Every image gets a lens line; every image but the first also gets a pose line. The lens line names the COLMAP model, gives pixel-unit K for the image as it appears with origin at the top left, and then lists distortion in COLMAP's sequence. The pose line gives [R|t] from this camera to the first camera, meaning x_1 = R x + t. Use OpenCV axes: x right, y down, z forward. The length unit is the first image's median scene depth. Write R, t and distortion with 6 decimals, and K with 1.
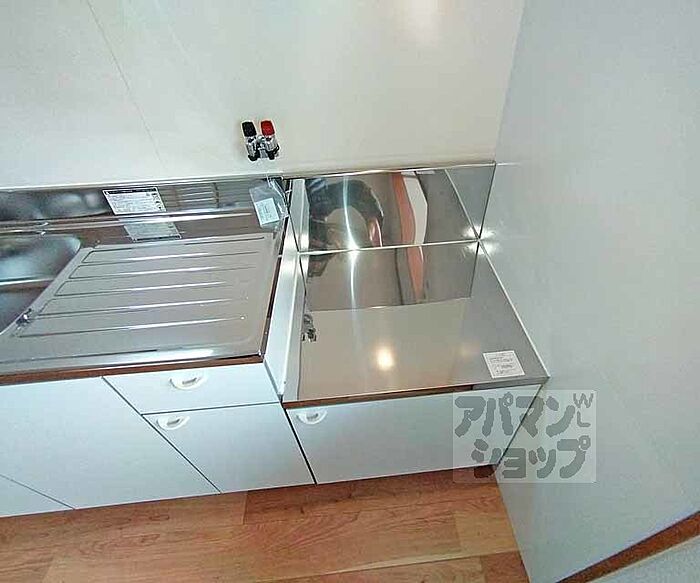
lens RADIAL K [[357.6, 0, 353.0], [0, 357.6, 297.9], [0, 0, 1]] dist [-0.002911, 0.013441]
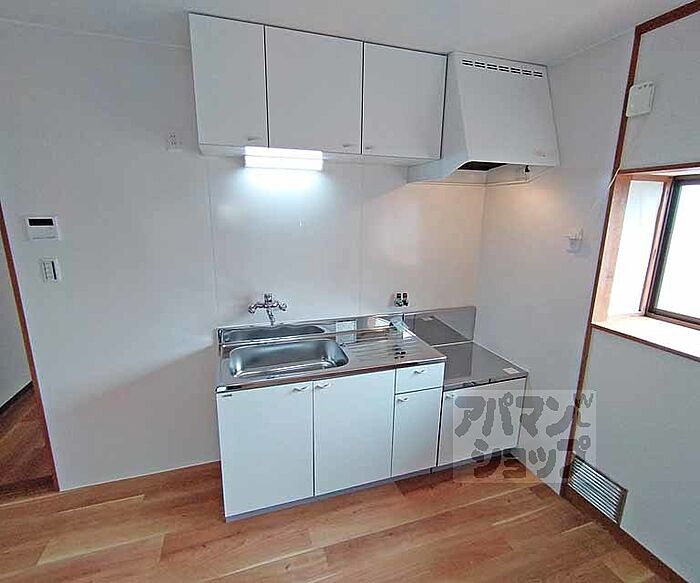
lens RADIAL K [[357.6, 0, 353.0], [0, 357.6, 297.9], [0, 0, 1]] dist [-0.002911, 0.013441]
pose [[0.973519, -0.031381, 0.226442, -1.148723], [0.135640, 0.876626, -0.461658, 0.685654], [-0.184018, 0.480148, 0.857669, -1.155171]]
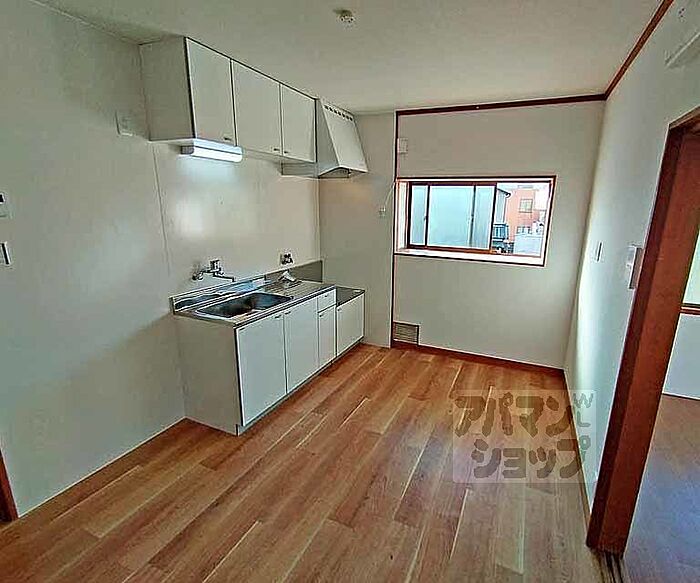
lens RADIAL K [[357.6, 0, 353.0], [0, 357.6, 297.9], [0, 0, 1]] dist [-0.002911, 0.013441]
pose [[0.512372, -0.197250, 0.835803, -2.967125], [0.559540, 0.814992, -0.150676, 0.808595], [-0.651452, 0.544867, 0.527949, -1.152099]]
